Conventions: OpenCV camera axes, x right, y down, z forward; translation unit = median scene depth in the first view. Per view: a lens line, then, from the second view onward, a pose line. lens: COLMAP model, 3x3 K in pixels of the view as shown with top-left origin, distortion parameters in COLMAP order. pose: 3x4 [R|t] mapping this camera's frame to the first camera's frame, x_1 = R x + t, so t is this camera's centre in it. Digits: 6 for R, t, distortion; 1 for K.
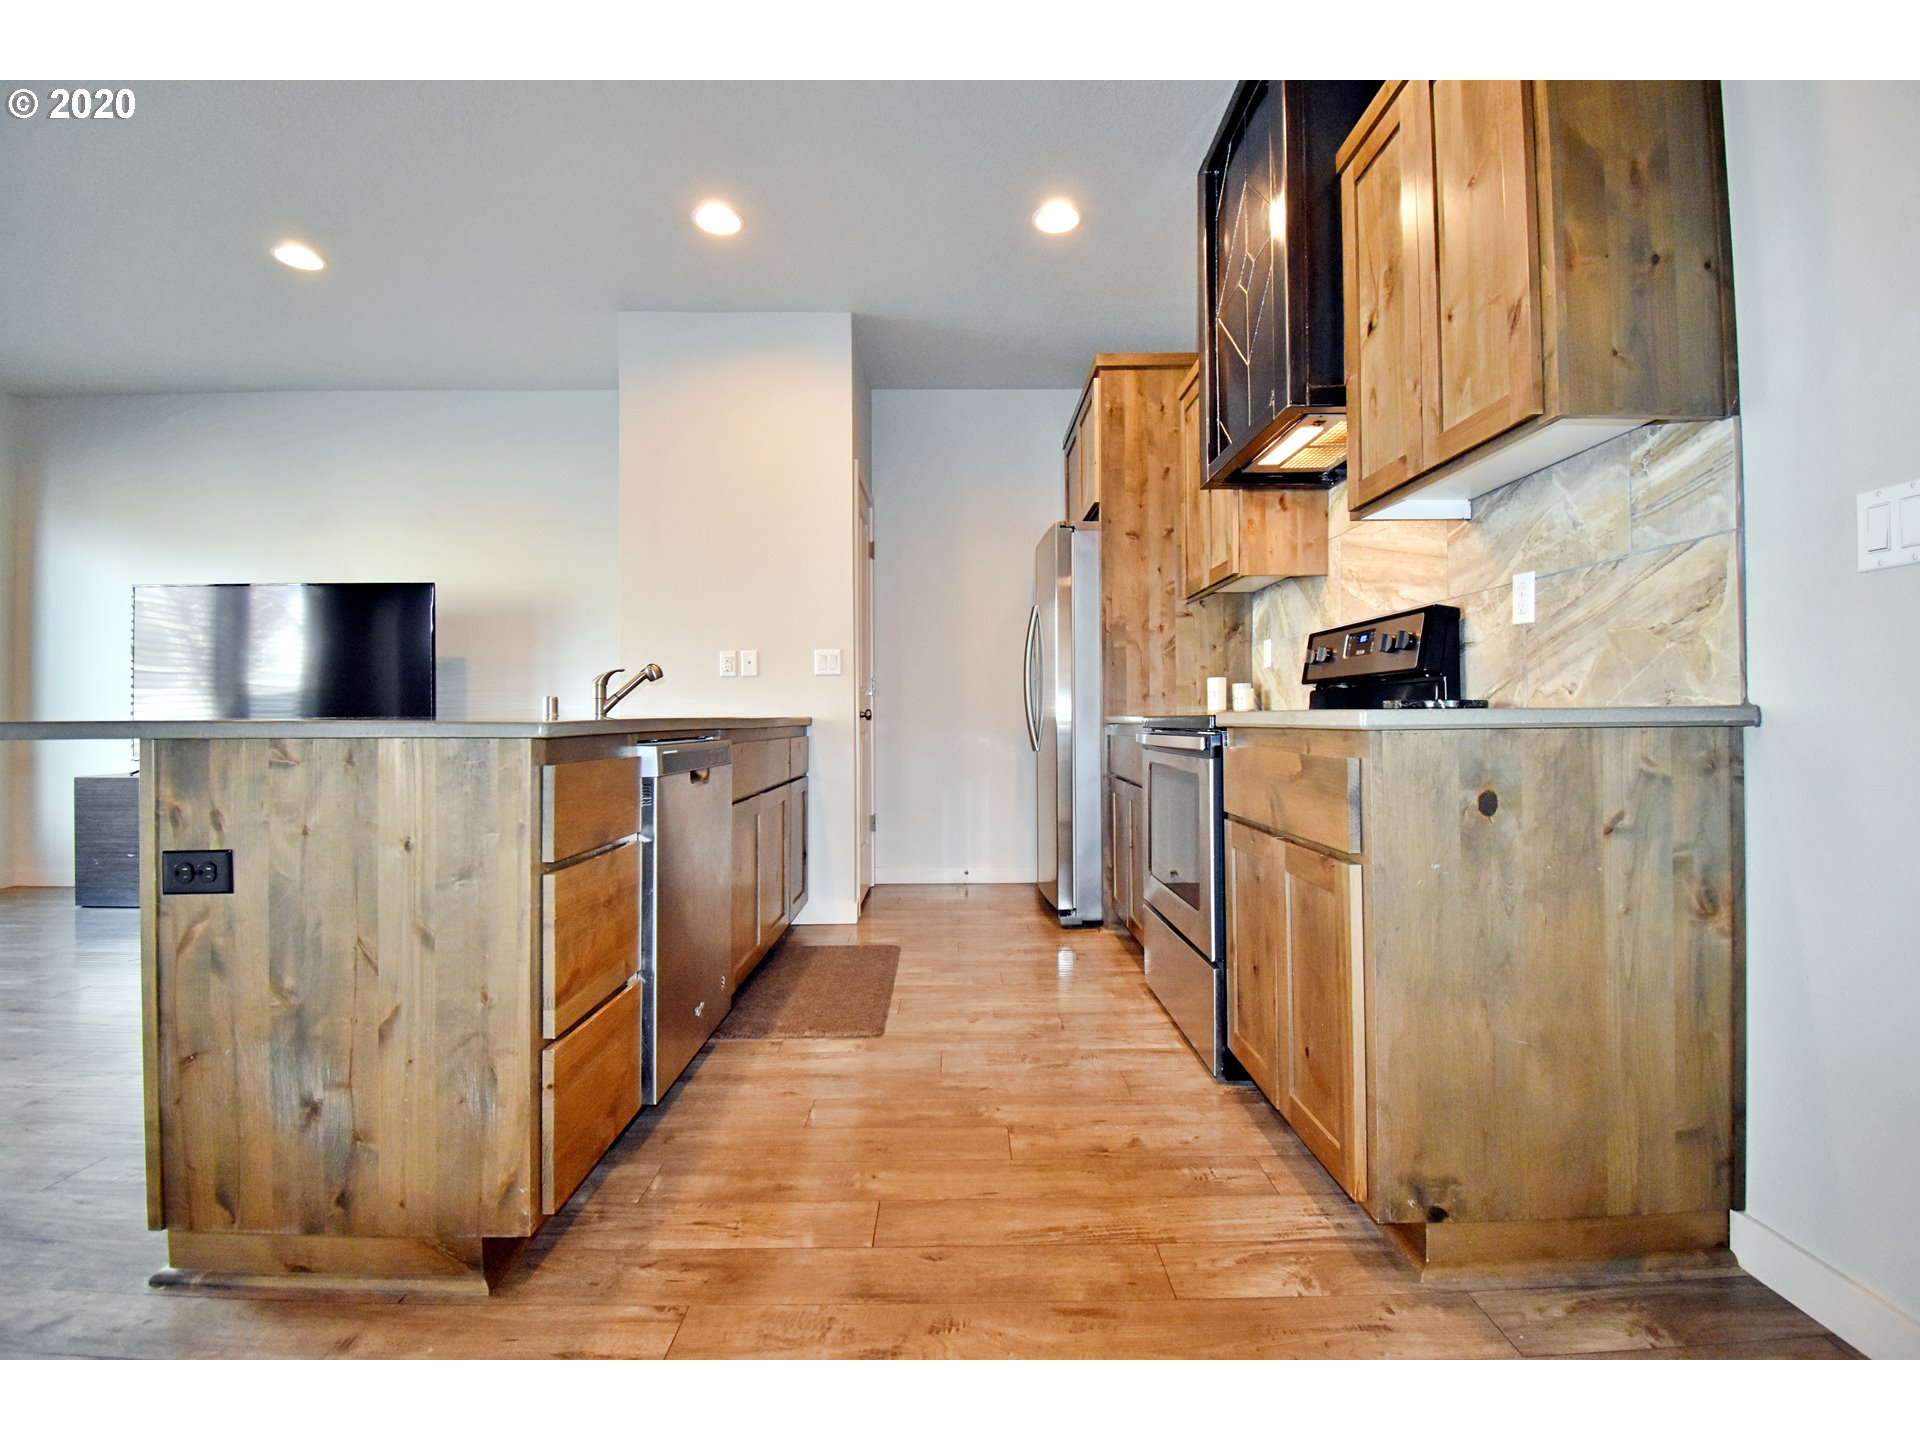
lens RADIAL K [[839.2, 0, 961.6], [0, 839.2, 710.6], [0, 0, 1]] dist [0.021354, -0.028326]
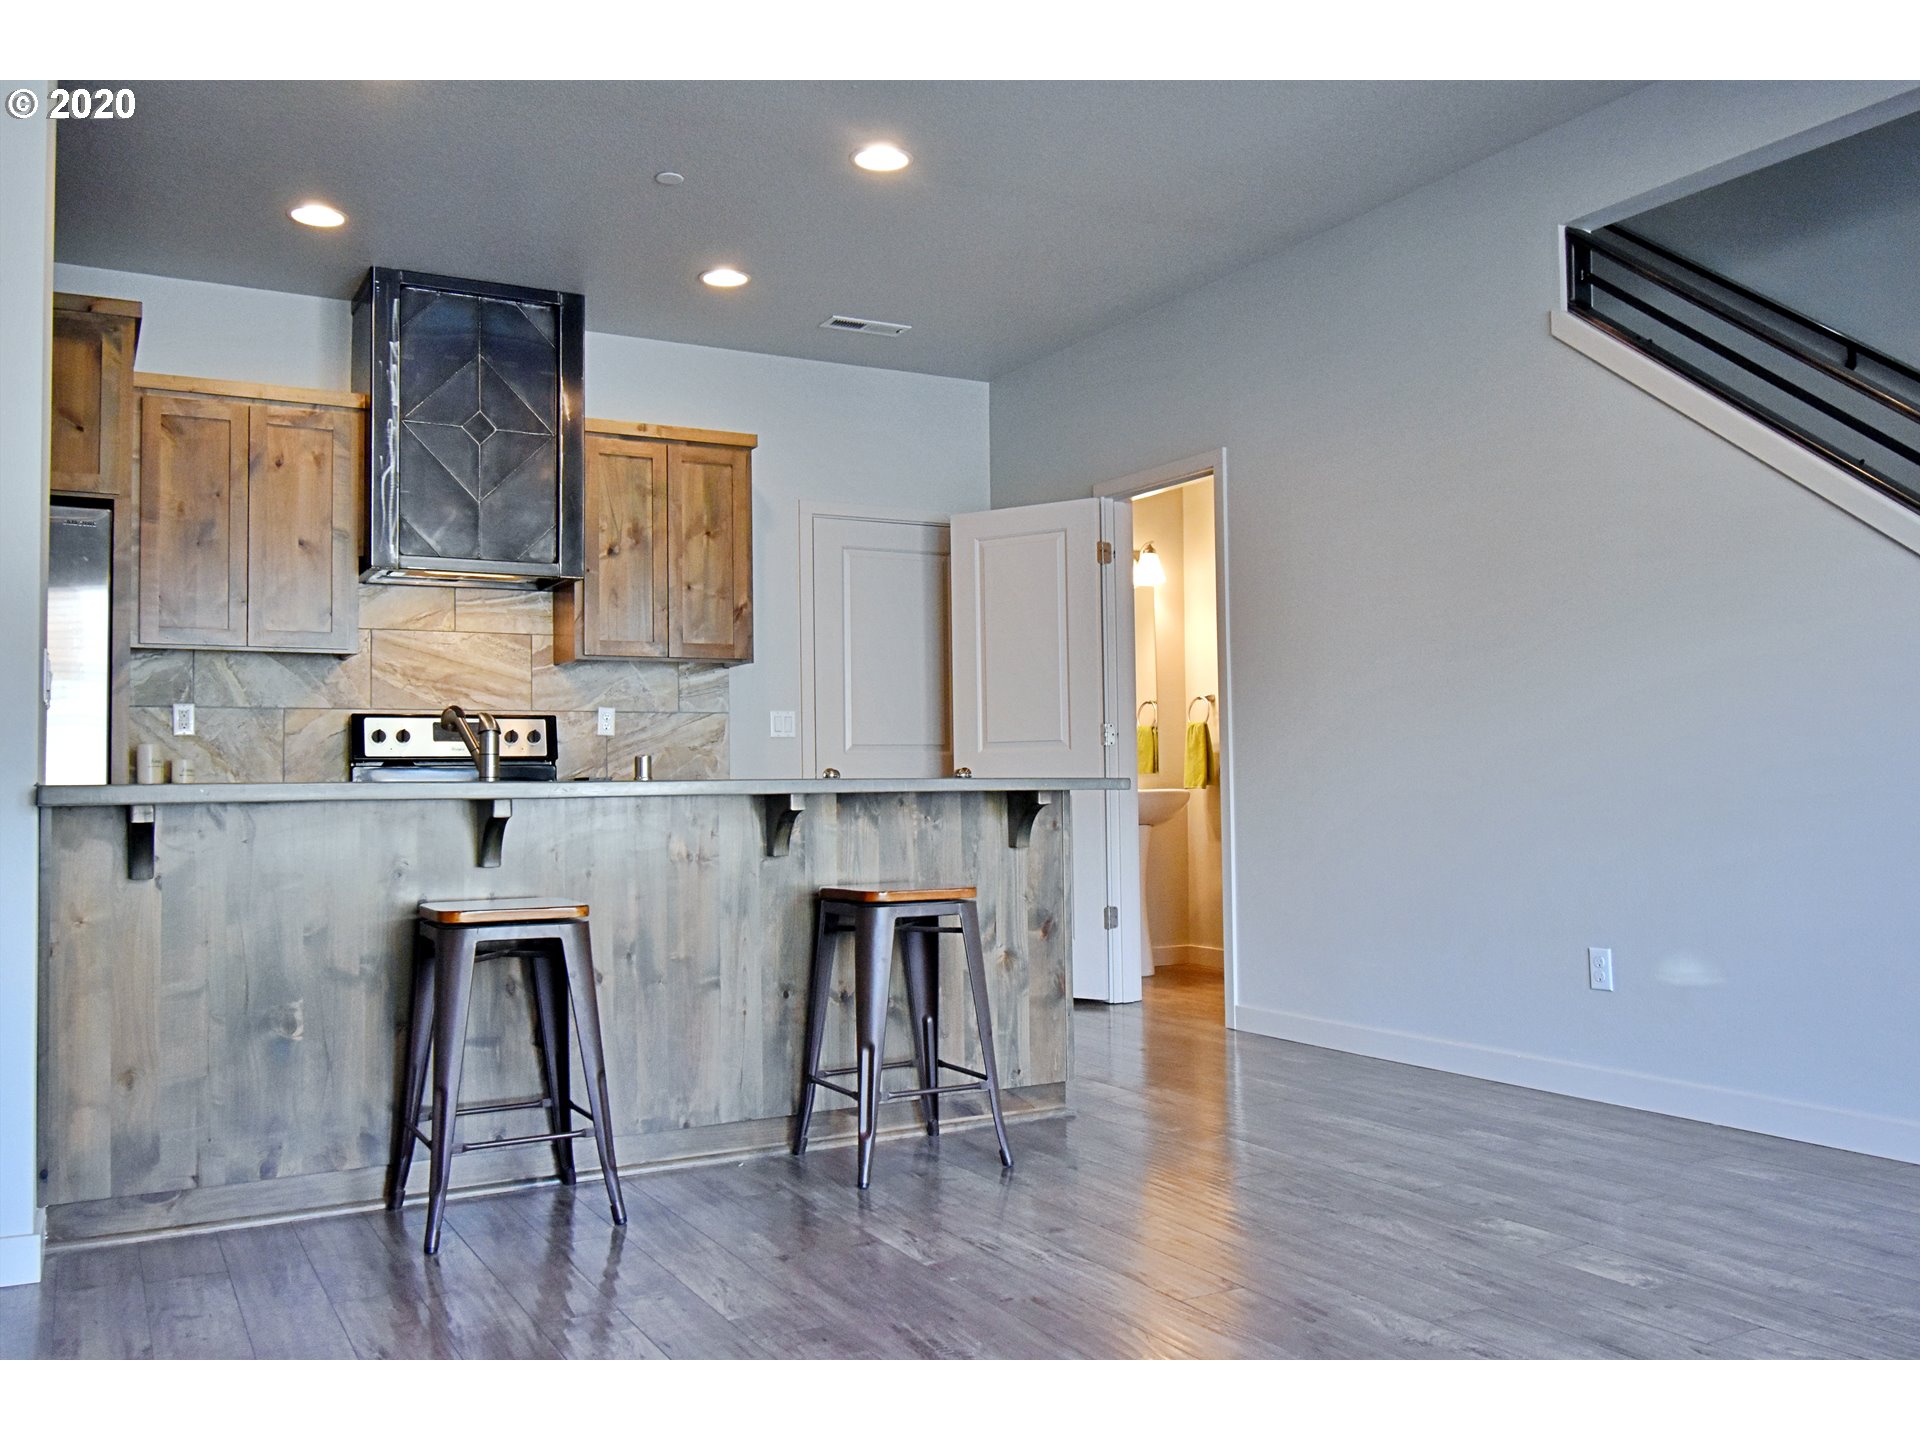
lens RADIAL K [[1582.5, 0, 960.0], [0, 1582.5, 720.0], [0, 0, 1]] dist [-0.003056, -0.006692]
pose [[-0.481384, 0.047580, 0.875218, -2.602451], [0.007908, 0.998721, -0.049944, 0.037400], [-0.876474, -0.017121, -0.481144, 1.932646]]
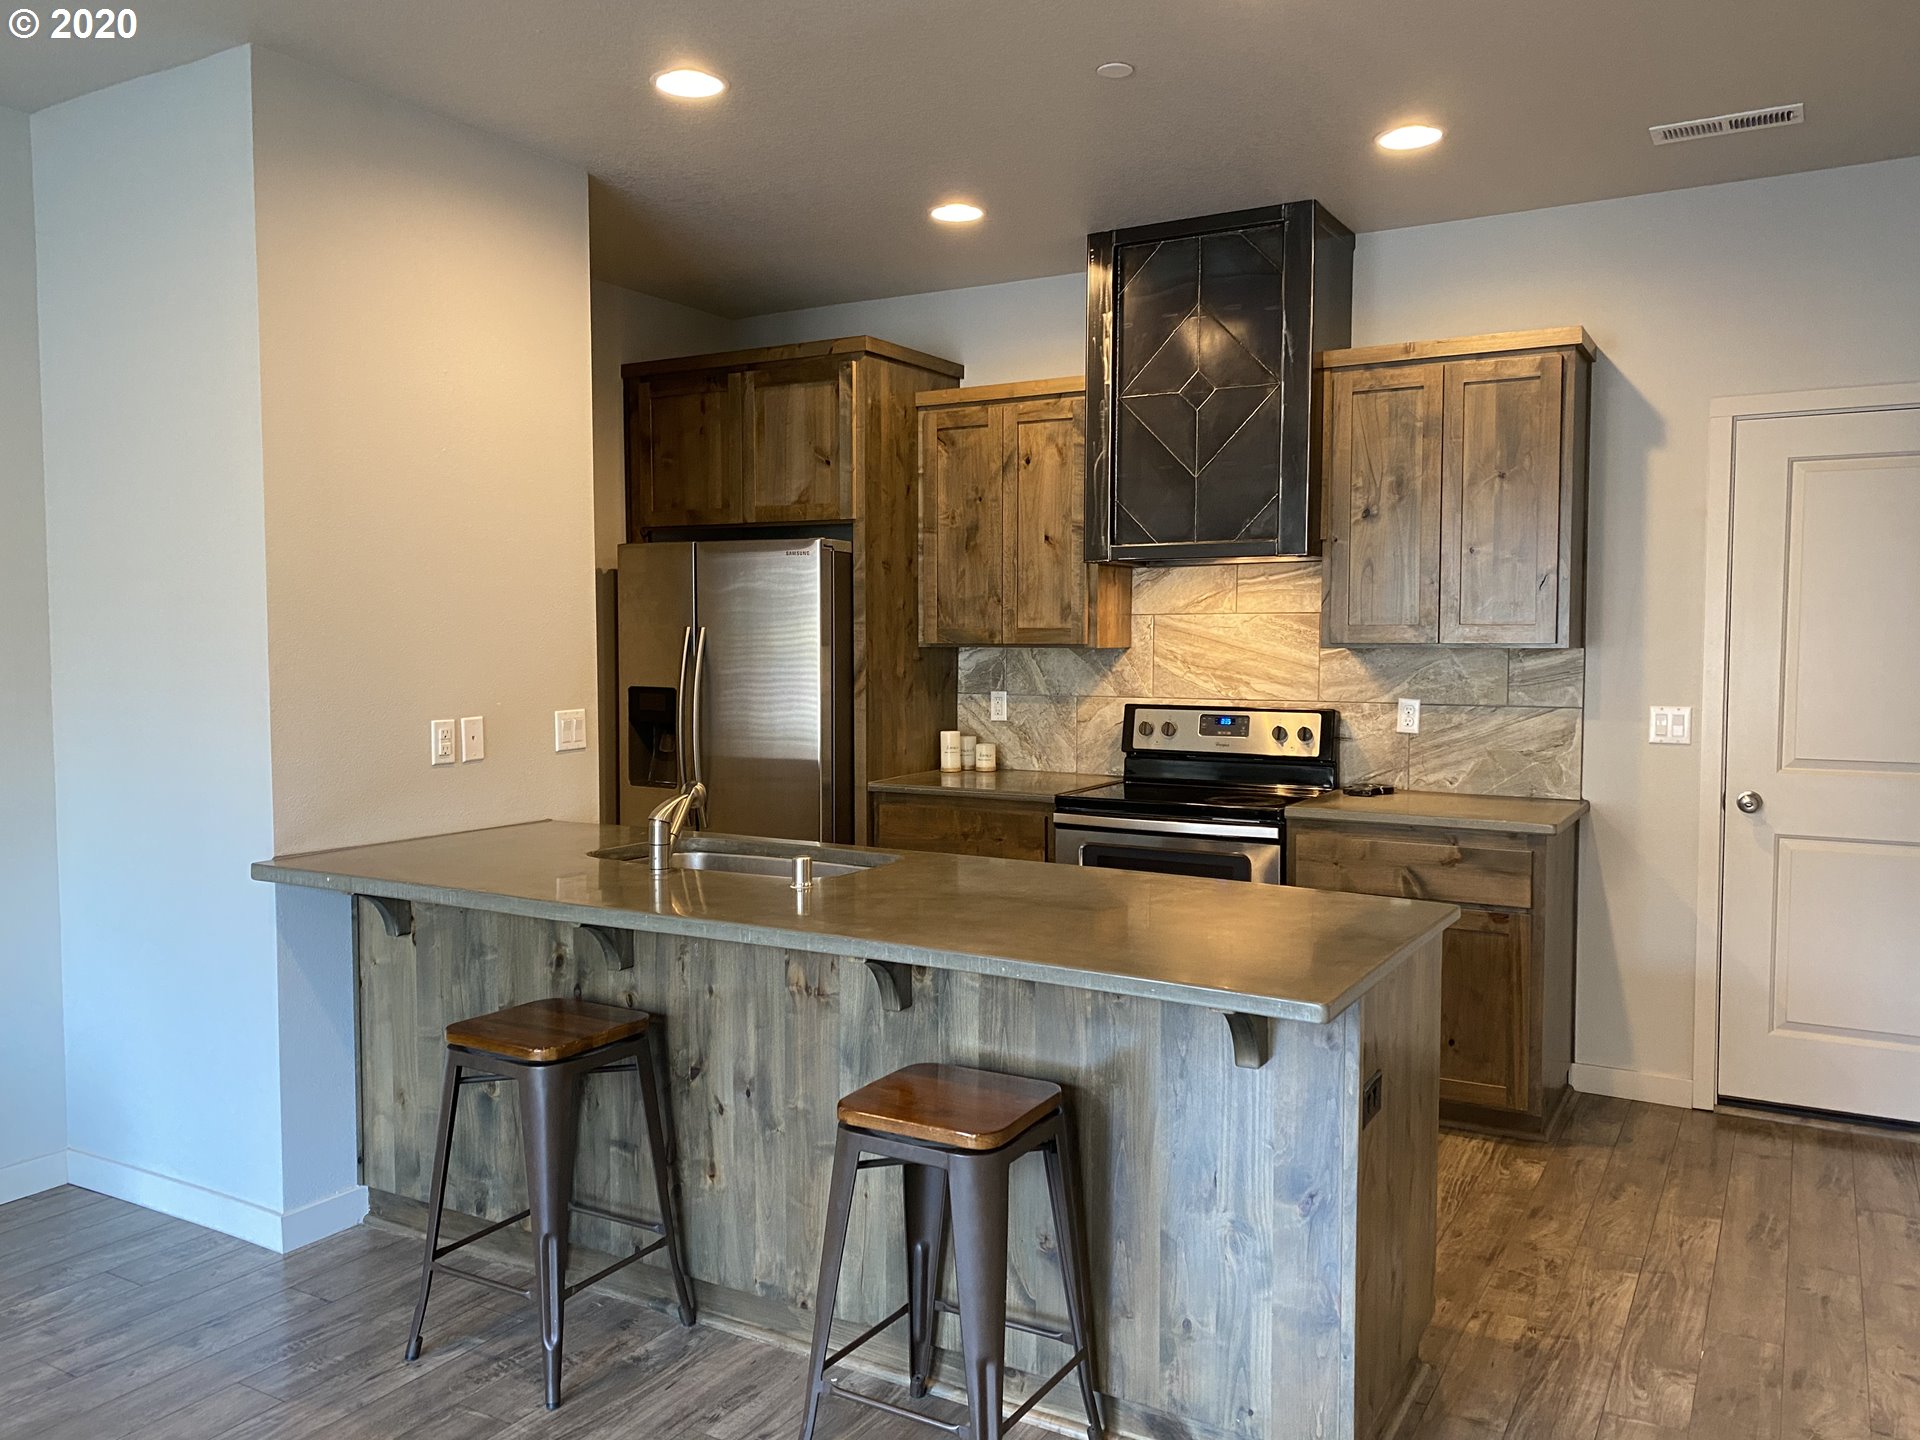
lens RADIAL K [[1449.9, 0, 958.7], [0, 1449.9, 724.9], [0, 0, 1]] dist [0.145712, -0.351710]
pose [[0.506609, -0.048554, 0.860808, -1.901889], [-0.011387, 0.997949, 0.062991, -0.265606], [-0.862101, -0.041713, 0.505017, 0.380467]]
